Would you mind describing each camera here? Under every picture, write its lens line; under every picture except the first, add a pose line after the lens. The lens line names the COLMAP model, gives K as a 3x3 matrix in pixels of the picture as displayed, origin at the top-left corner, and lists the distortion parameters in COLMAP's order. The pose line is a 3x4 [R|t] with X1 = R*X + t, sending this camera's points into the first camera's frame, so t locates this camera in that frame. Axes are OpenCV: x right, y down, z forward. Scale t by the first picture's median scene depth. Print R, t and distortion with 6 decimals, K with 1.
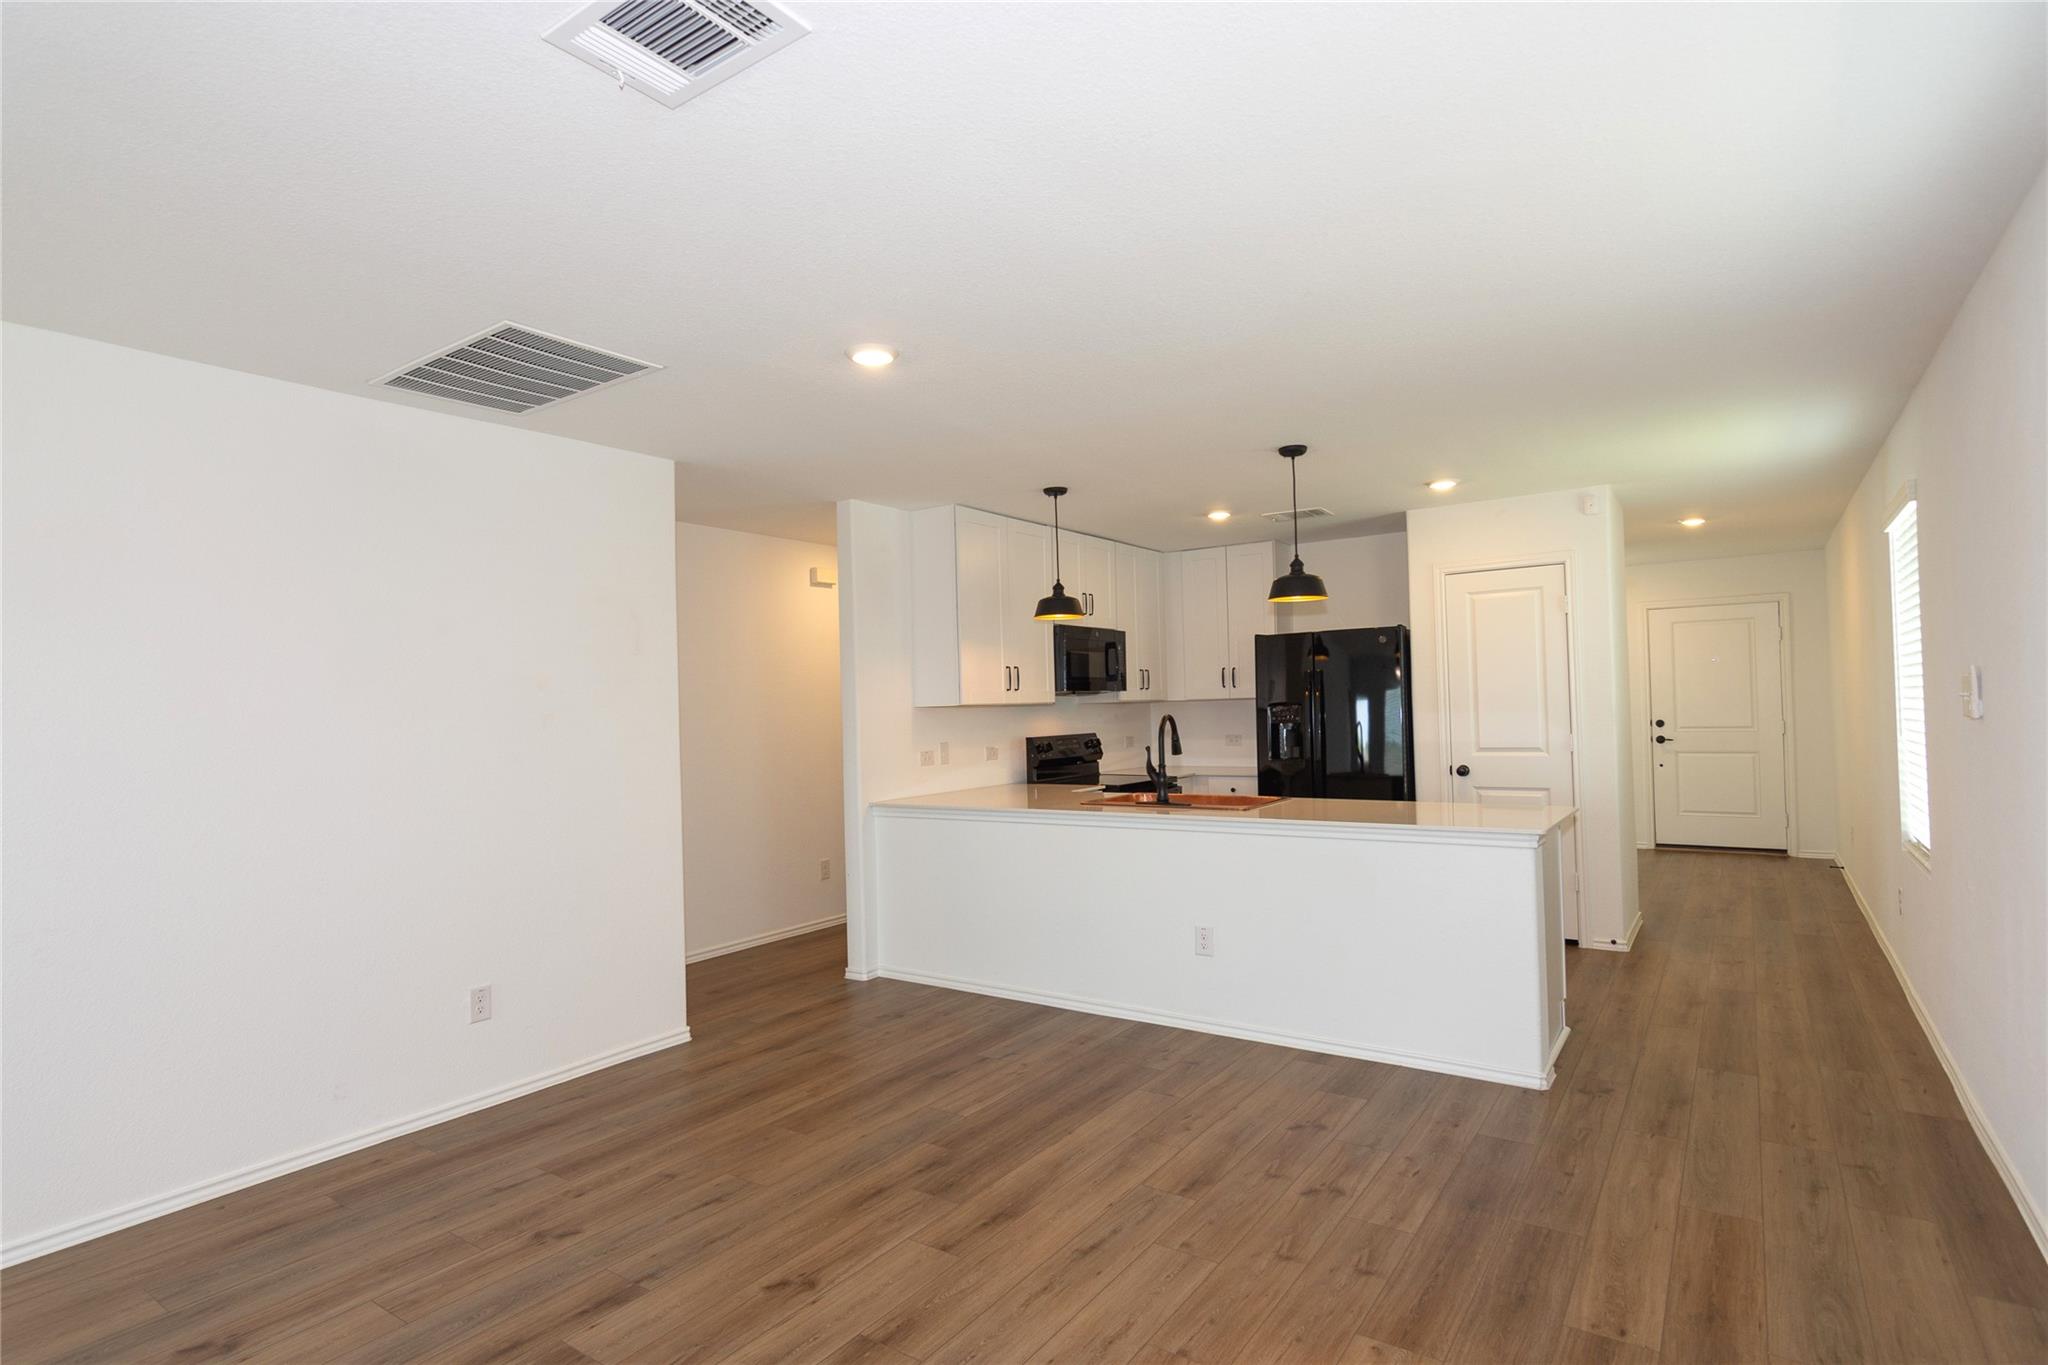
lens RADIAL K [[1039.6, 0, 1021.3], [0, 1039.6, 688.2], [0, 0, 1]] dist [-0.000136, 0.000985]
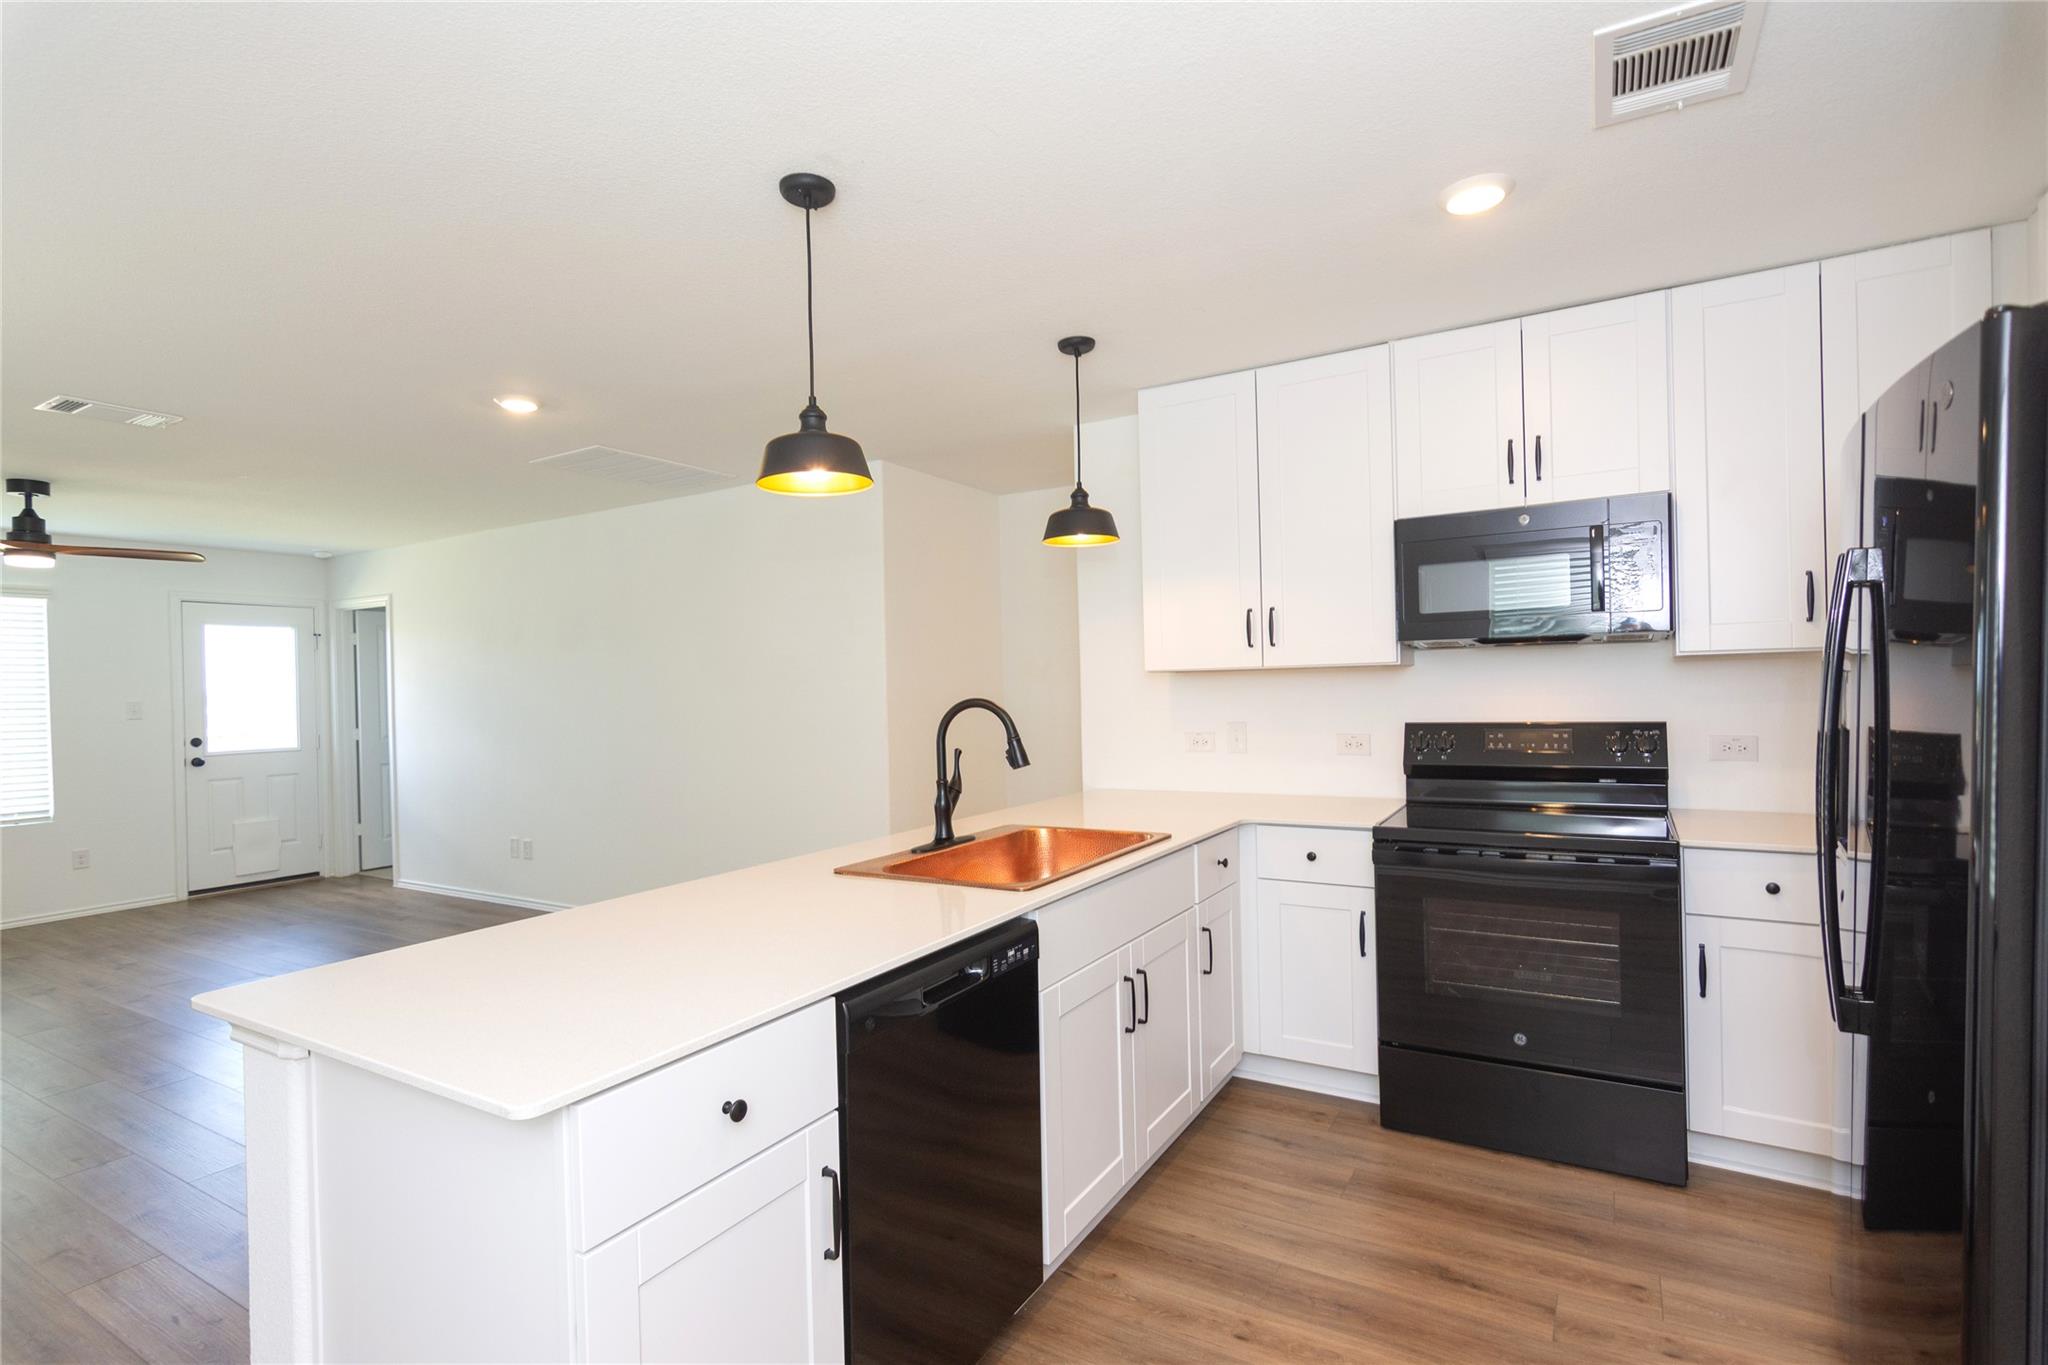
lens RADIAL K [[980.0, 0, 1018.8], [0, 980.0, 693.1], [0, 0, 1]] dist [0.001191, 0.000191]
pose [[0.070440, 0.034186, -0.996930, 1.033200], [0.040210, 0.998503, 0.037081, -0.001679], [0.996705, -0.042699, 0.068960, 1.456439]]
